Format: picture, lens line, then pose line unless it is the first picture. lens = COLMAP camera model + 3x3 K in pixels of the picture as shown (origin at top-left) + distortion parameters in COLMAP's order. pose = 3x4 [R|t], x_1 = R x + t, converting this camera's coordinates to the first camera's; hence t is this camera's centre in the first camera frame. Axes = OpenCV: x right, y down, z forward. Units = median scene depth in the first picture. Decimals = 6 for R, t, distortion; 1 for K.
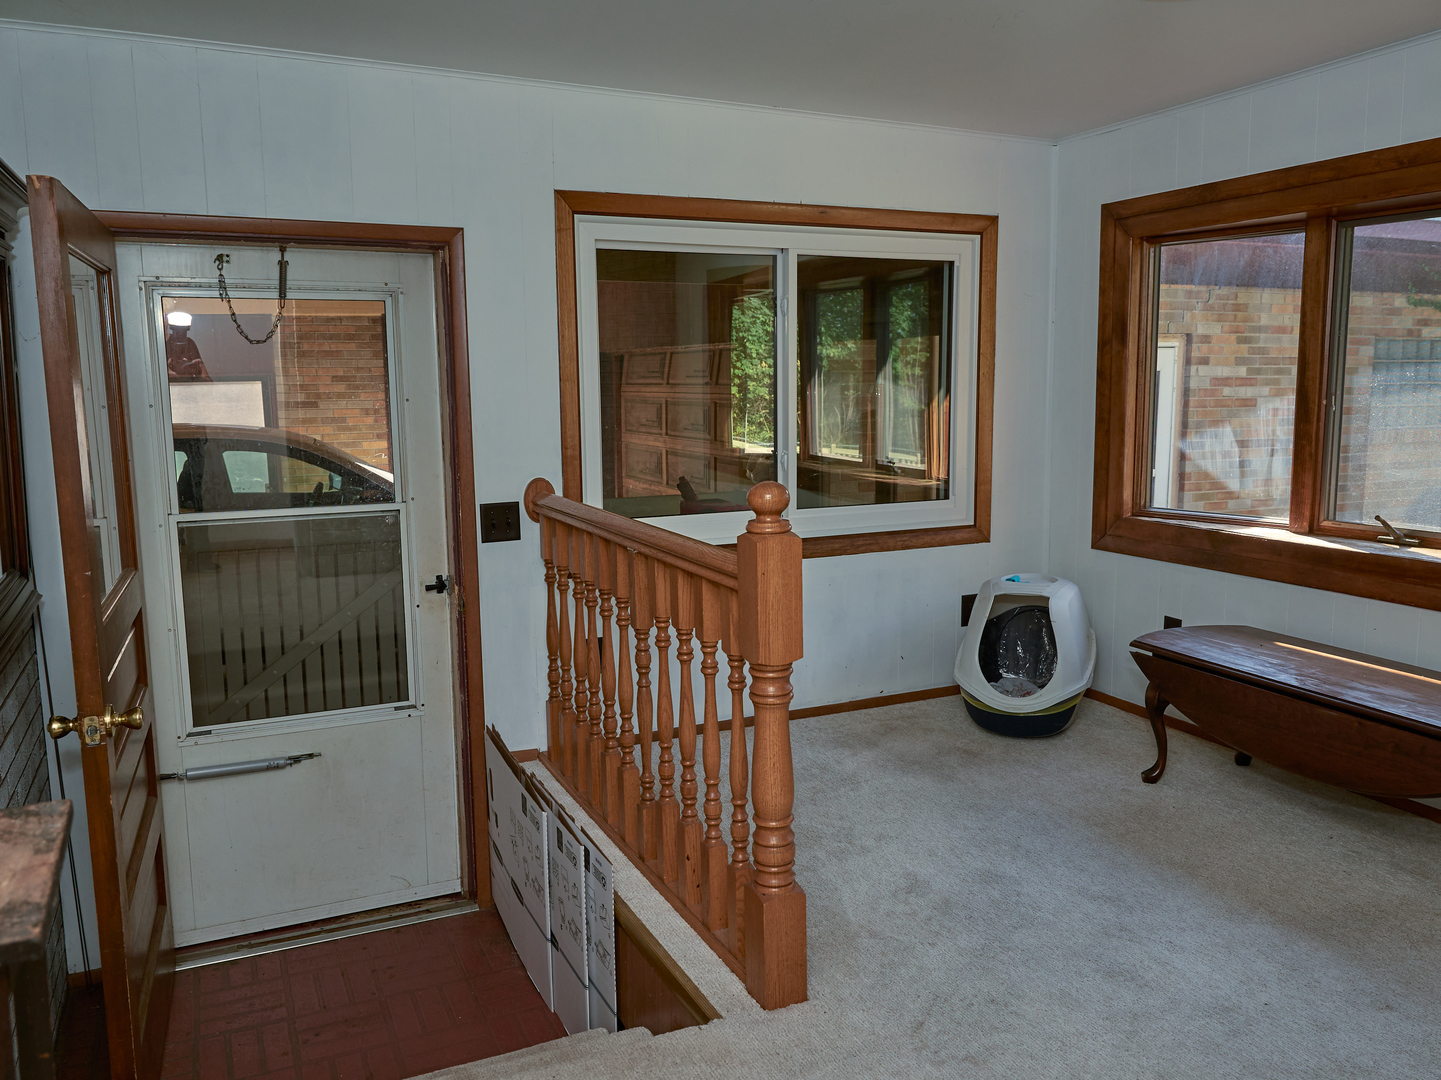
lens RADIAL K [[1136.1, 0, 722.4], [0, 1136.1, 541.3], [0, 0, 1]] dist [0.004916, -0.006519]
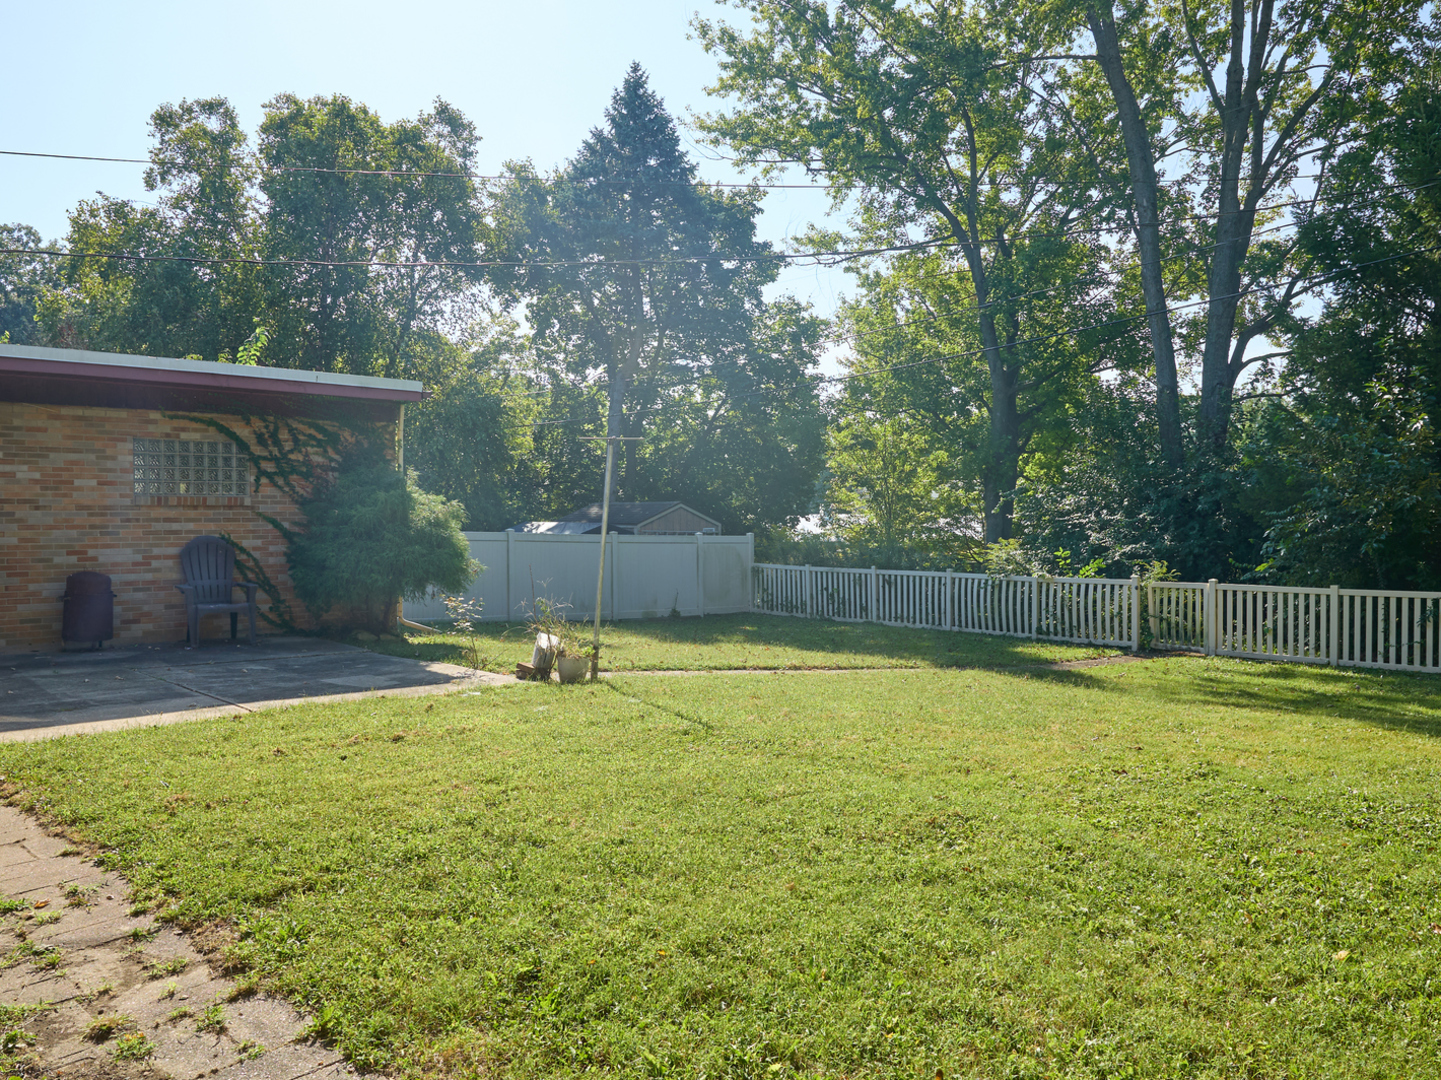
lens RADIAL K [[1136.1, 0, 719.0], [0, 1136.1, 540.3], [0, 0, 1]] dist [0.004916, -0.006519]
pose [[0.953896, -0.003265, 0.300120, 0.949237], [0.039067, 0.992785, -0.113367, 0.185679], [-0.297585, 0.119865, 0.947141, -0.769844]]
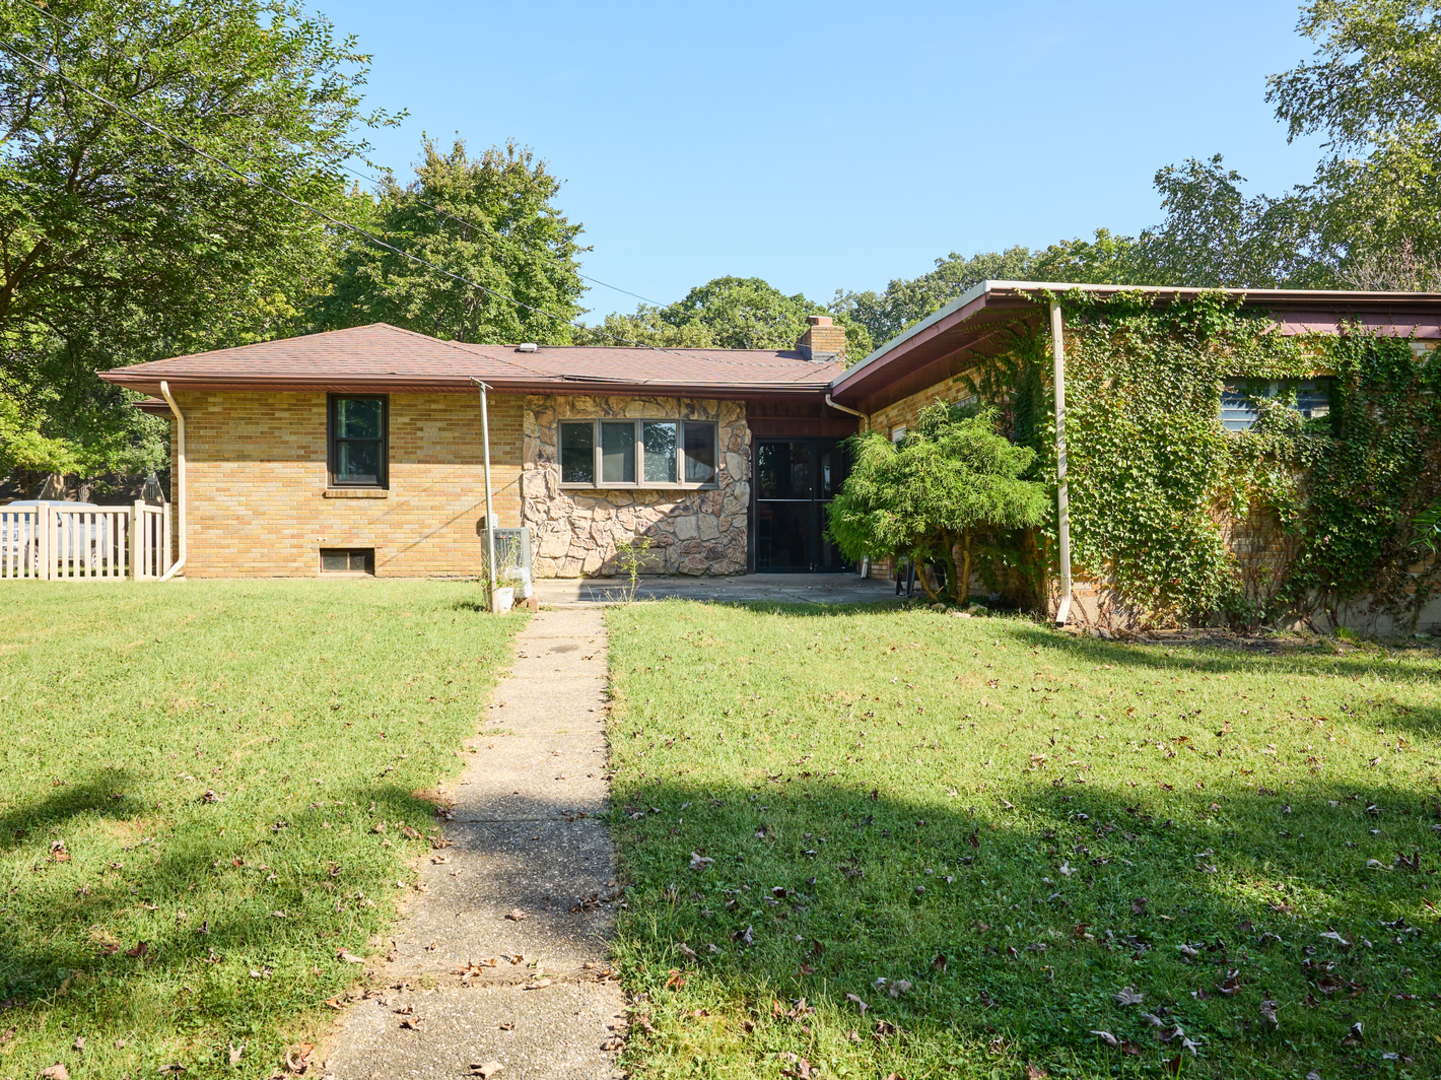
lens RADIAL K [[1136.1, 0, 719.6], [0, 1136.1, 546.1], [0, 0, 1]] dist [0.004916, -0.006519]
pose [[-0.306207, 0.008516, -0.951927, 2.543253], [-0.131863, 0.989941, 0.051273, -0.010038], [0.942788, 0.141224, -0.302004, 1.336377]]
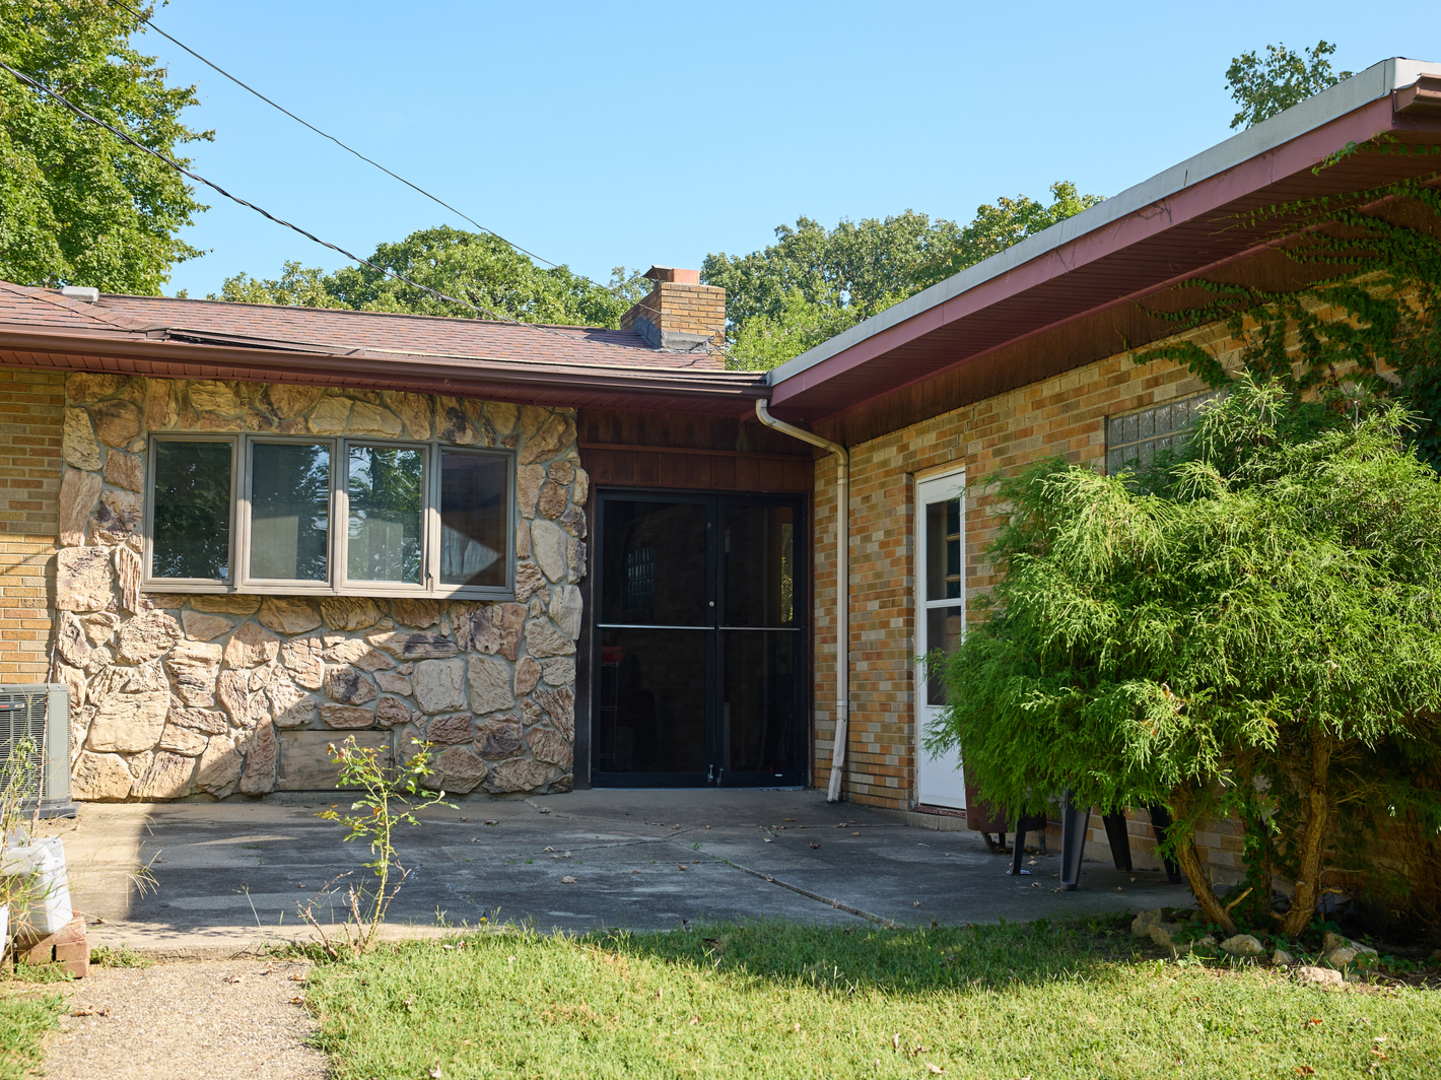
lens RADIAL K [[1807.1, 0, 714.1], [0, 1807.1, 539.6], [0, 0, 1]] dist [0.037538, 0.000000]
pose [[-0.133691, -0.073833, -0.988269, 1.924394], [-0.150791, 0.987125, -0.053348, 0.000881], [0.979484, 0.141890, -0.143103, 1.010526]]
